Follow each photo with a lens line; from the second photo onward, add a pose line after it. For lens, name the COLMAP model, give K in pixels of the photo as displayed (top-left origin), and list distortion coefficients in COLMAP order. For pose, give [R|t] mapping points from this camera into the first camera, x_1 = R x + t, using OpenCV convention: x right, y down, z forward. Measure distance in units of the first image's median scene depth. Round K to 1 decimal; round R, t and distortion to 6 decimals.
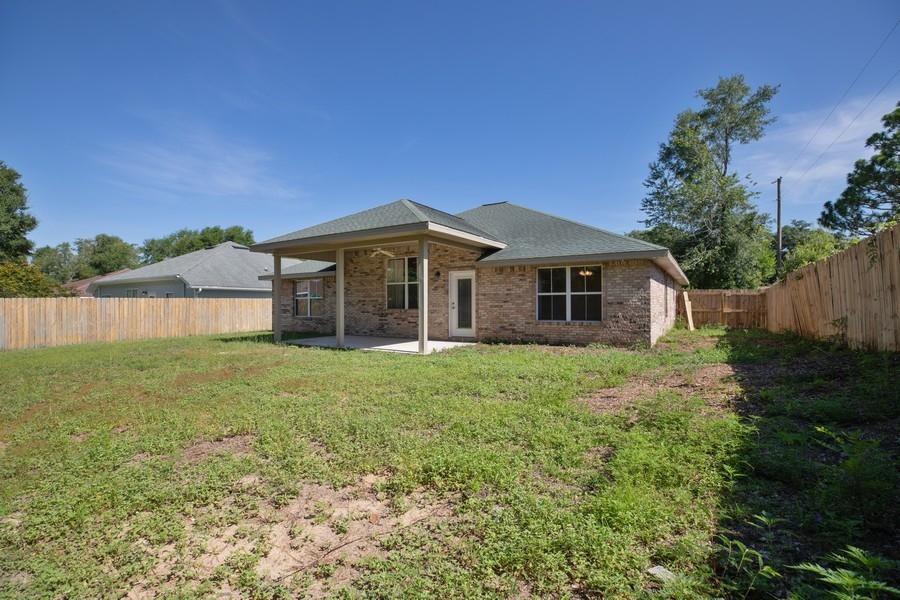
lens RADIAL K [[407.4, 0, 447.5], [0, 407.4, 298.2], [0, 0, 1]] dist [0.009503, -0.002060]
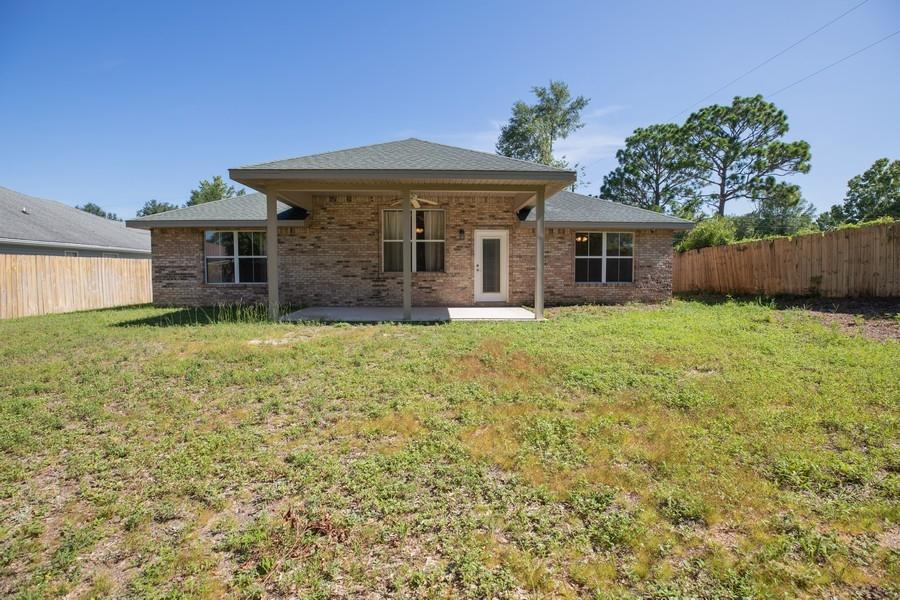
lens RADIAL K [[407.4, 0, 445.4], [0, 407.4, 292.3], [0, 0, 1]] dist [0.009503, -0.002060]
pose [[0.828980, -0.026807, 0.558636, -0.554194], [-0.011291, 0.997845, 0.064640, 0.013982], [-0.559164, -0.059893, 0.826891, 0.287911]]
